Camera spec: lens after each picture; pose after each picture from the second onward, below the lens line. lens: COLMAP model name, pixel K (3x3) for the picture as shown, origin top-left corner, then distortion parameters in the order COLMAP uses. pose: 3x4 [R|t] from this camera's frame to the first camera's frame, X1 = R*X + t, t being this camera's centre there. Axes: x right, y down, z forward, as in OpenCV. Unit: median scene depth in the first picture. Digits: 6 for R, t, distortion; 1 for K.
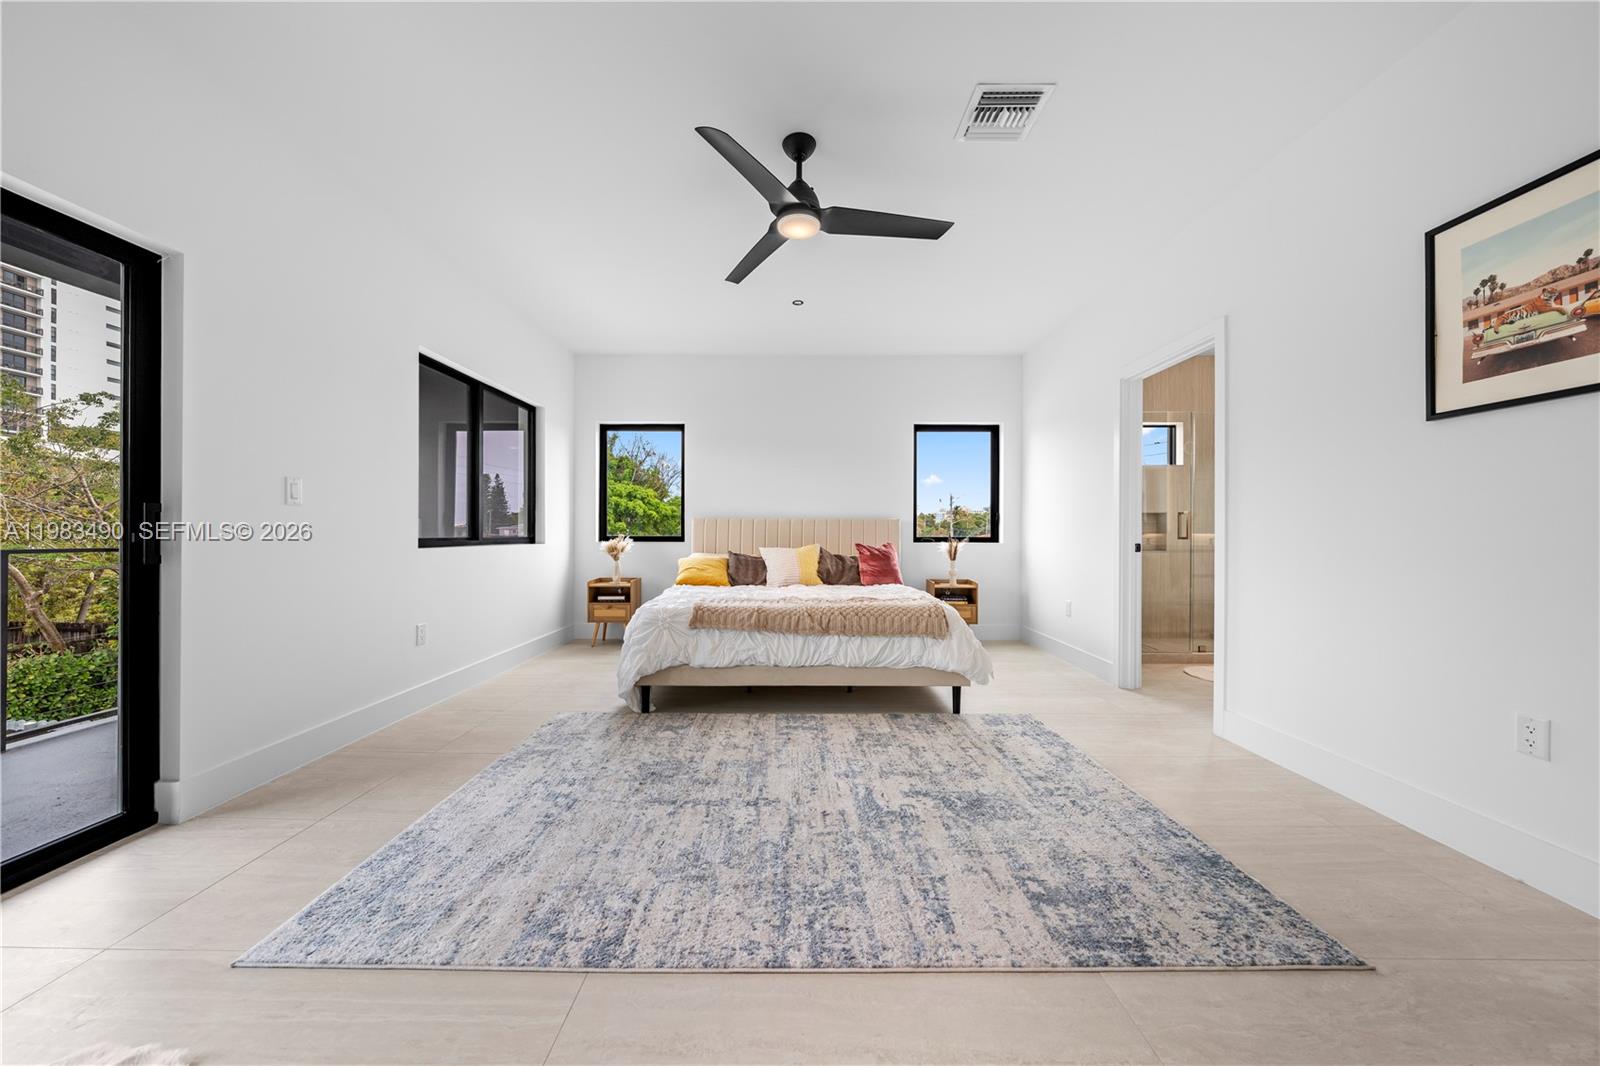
lens RADIAL K [[547.2, 0, 801.9], [0, 547.2, 535.8], [0, 0, 1]] dist [-0.007309, 0.001317]
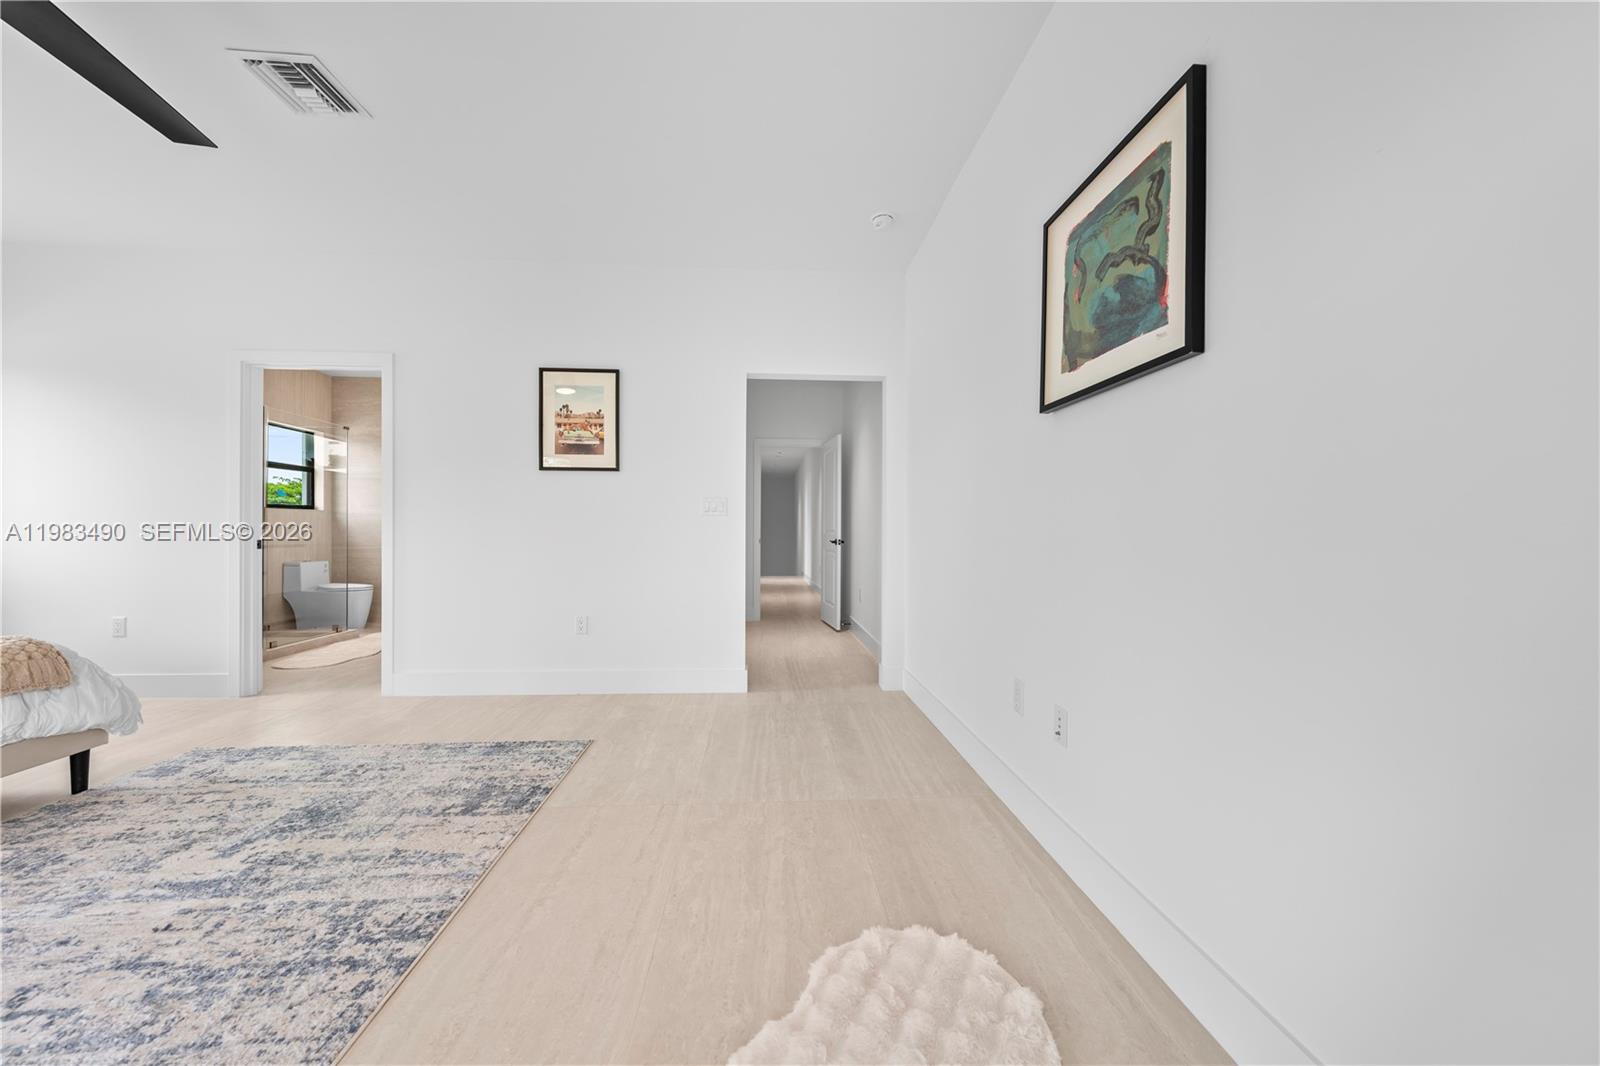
lens RADIAL K [[547.2, 0, 792.2], [0, 547.2, 534.2], [0, 0, 1]] dist [-0.007309, 0.001317]
pose [[-0.056864, -0.005338, 0.998368, -0.577845], [-0.002137, 0.999984, 0.005225, -0.004043], [-0.998380, -0.001836, -0.056875, 0.190298]]
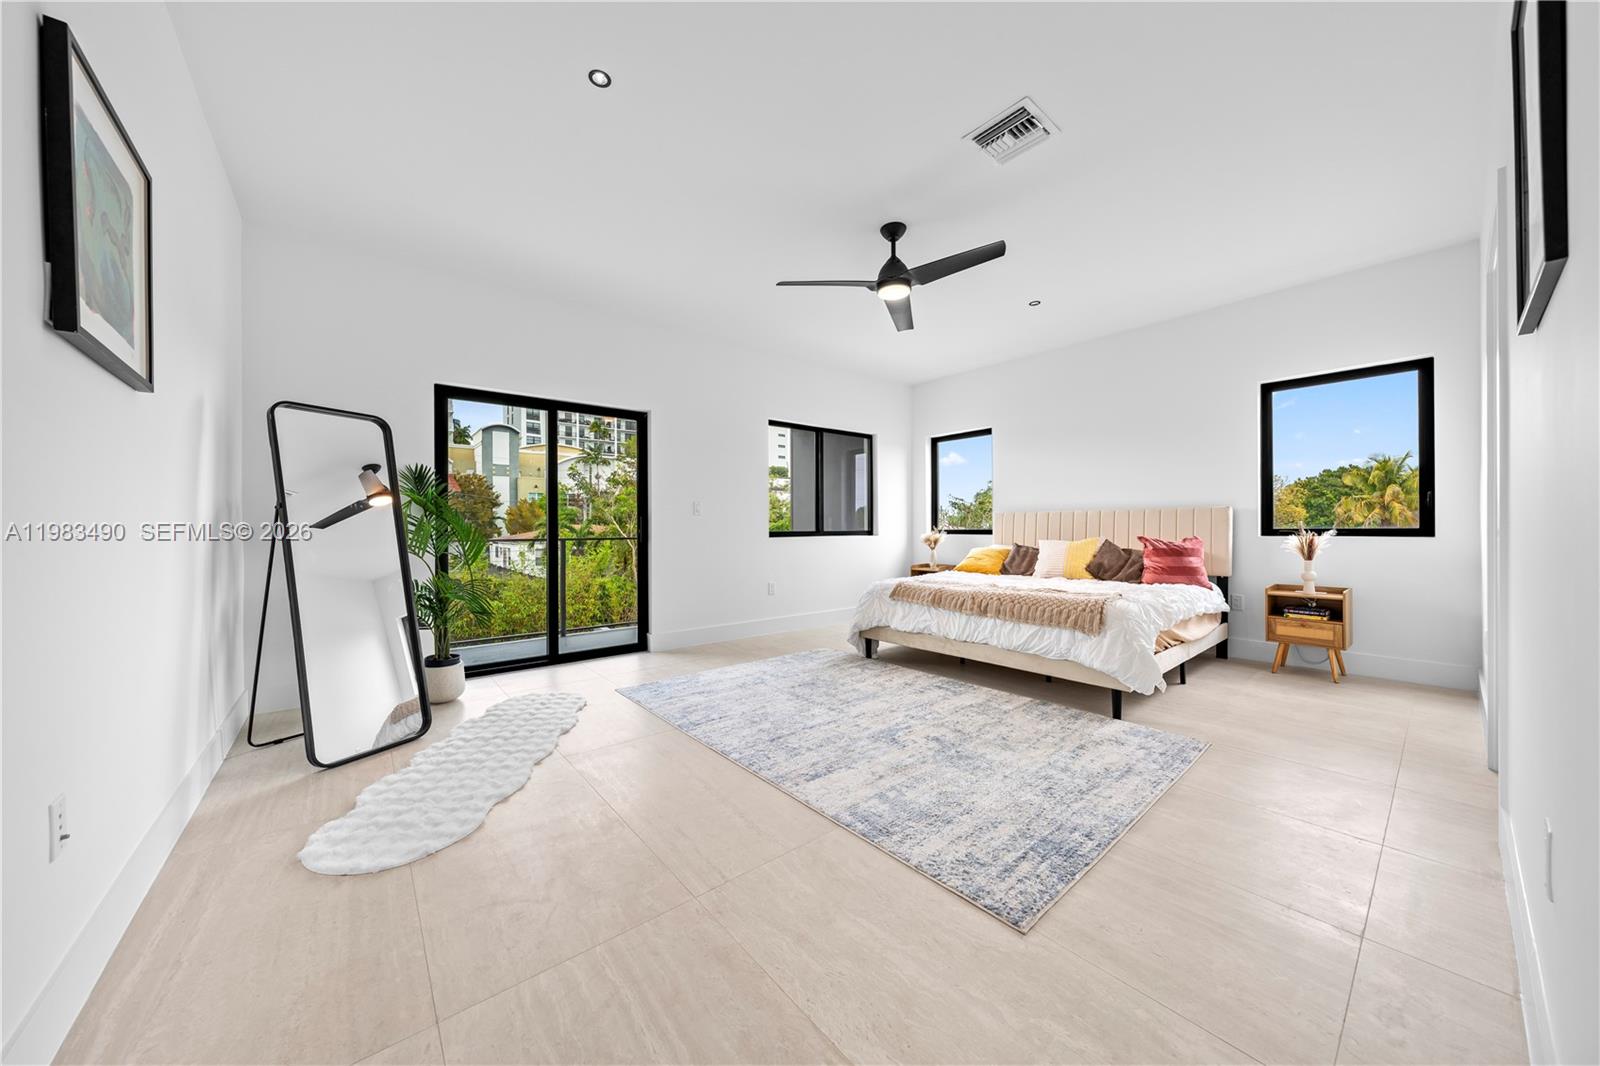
lens RADIAL K [[547.2, 0, 793.3], [0, 547.2, 524.8], [0, 0, 1]] dist [-0.007309, 0.001317]
pose [[0.627879, -0.011876, -0.778220, 0.859051], [0.003994, 0.999920, -0.012037, 0.007030], [0.778301, 0.004450, 0.627876, -0.009736]]
